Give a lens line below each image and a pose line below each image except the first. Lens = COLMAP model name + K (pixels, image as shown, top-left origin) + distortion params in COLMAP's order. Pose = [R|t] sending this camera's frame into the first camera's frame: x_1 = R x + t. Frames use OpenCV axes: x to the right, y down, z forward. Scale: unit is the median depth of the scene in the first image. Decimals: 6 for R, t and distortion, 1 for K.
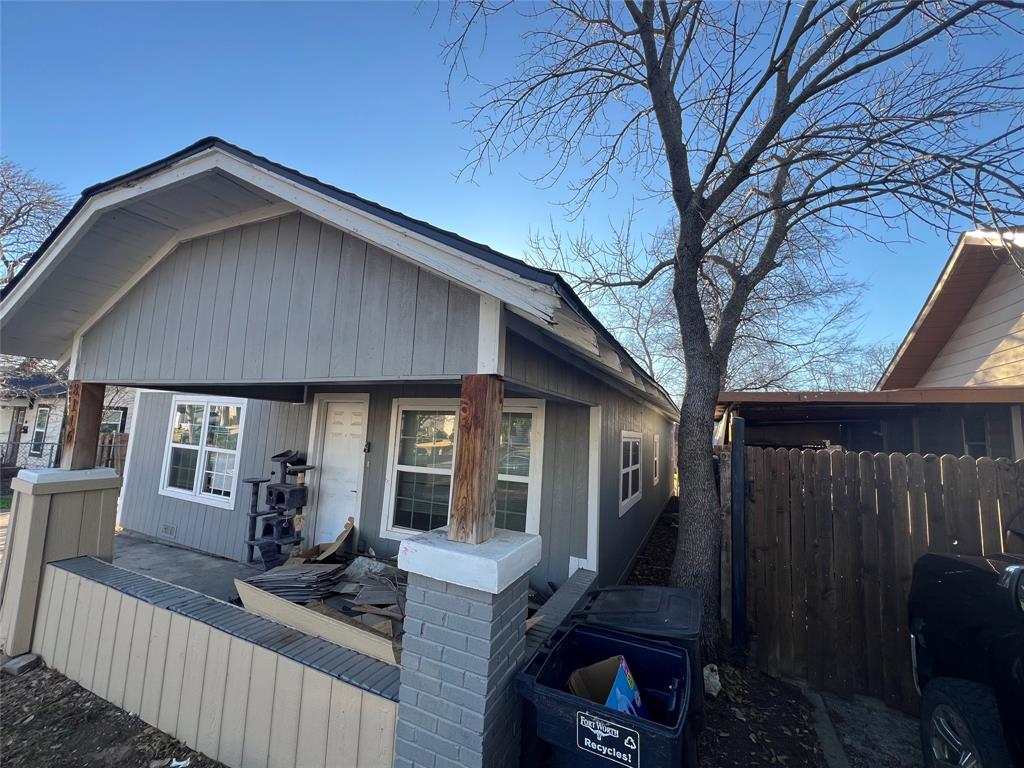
lens RADIAL K [[414.1, 0, 512.0], [0, 414.1, 384.0], [0, 0, 1]] dist [-0.000477, 0.000456]
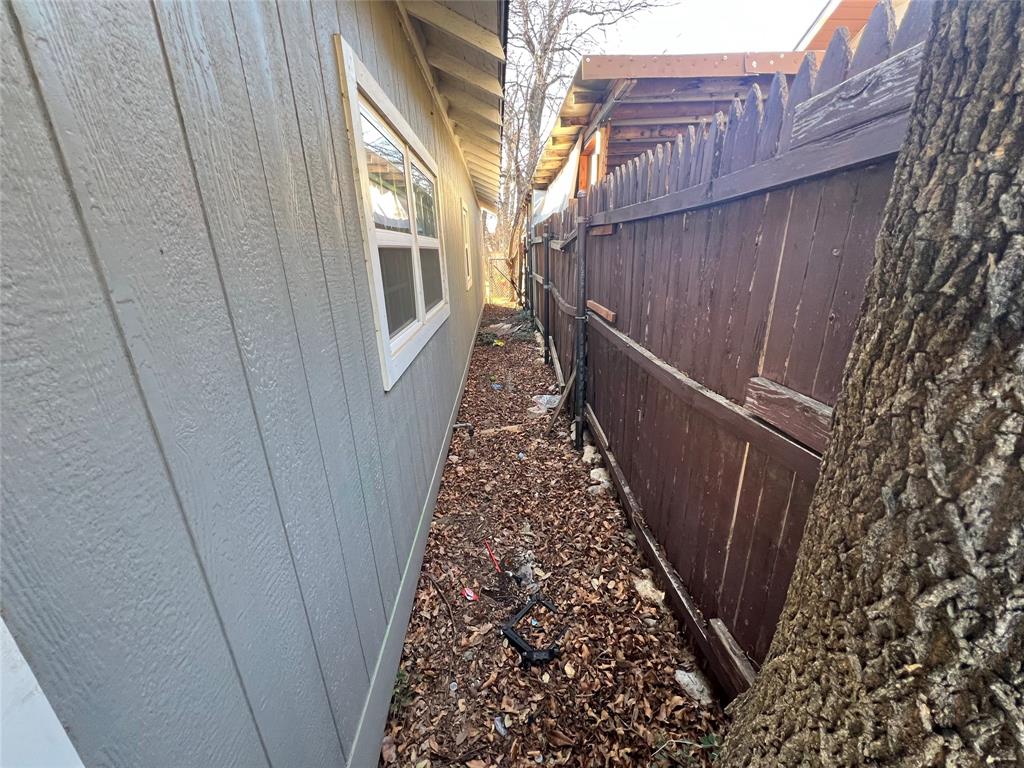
lens RADIAL K [[414.1, 0, 512.0], [0, 414.1, 384.0], [0, 0, 1]] dist [-0.000477, 0.000456]
pose [[0.895057, -0.208226, 0.394354, 0.182695], [0.024459, 0.905888, 0.422811, 0.159229], [-0.445281, -0.368795, 0.815914, 0.583260]]
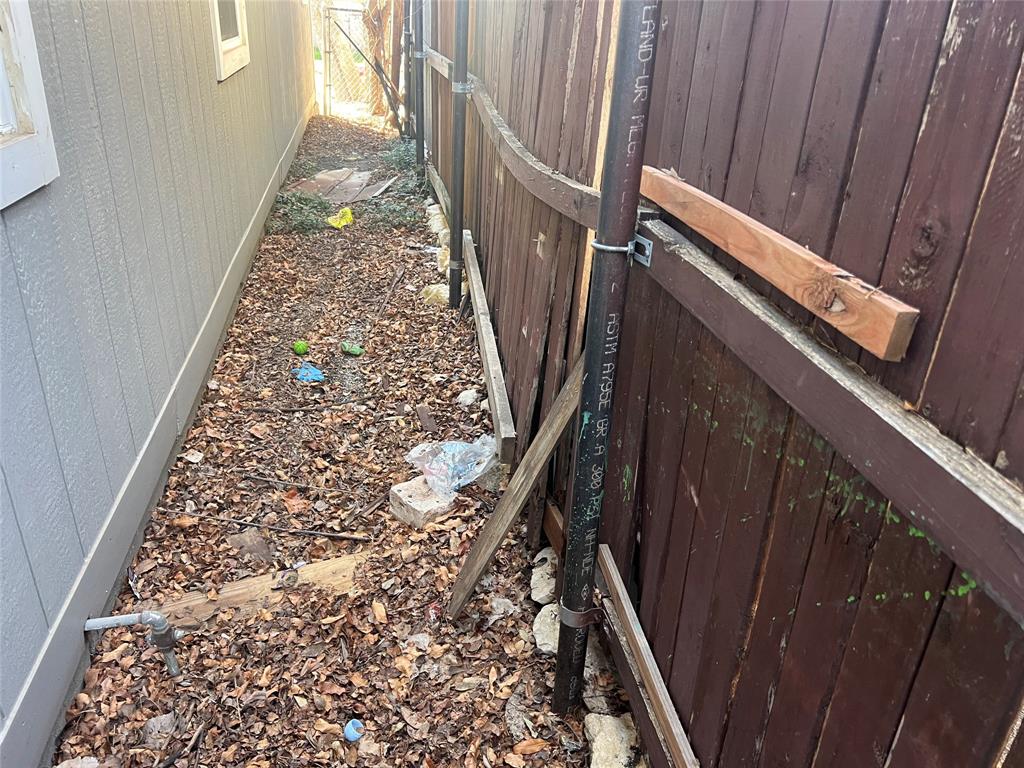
lens RADIAL K [[803.8, 0, 512.0], [0, 803.8, 384.0], [0, 0, 1]] dist [0.036891, -0.001514]
pose [[0.828237, -0.240976, 0.505919, 0.307143], [-0.075982, 0.846188, 0.527440, 0.210022], [-0.555203, -0.475286, 0.682534, 0.797696]]
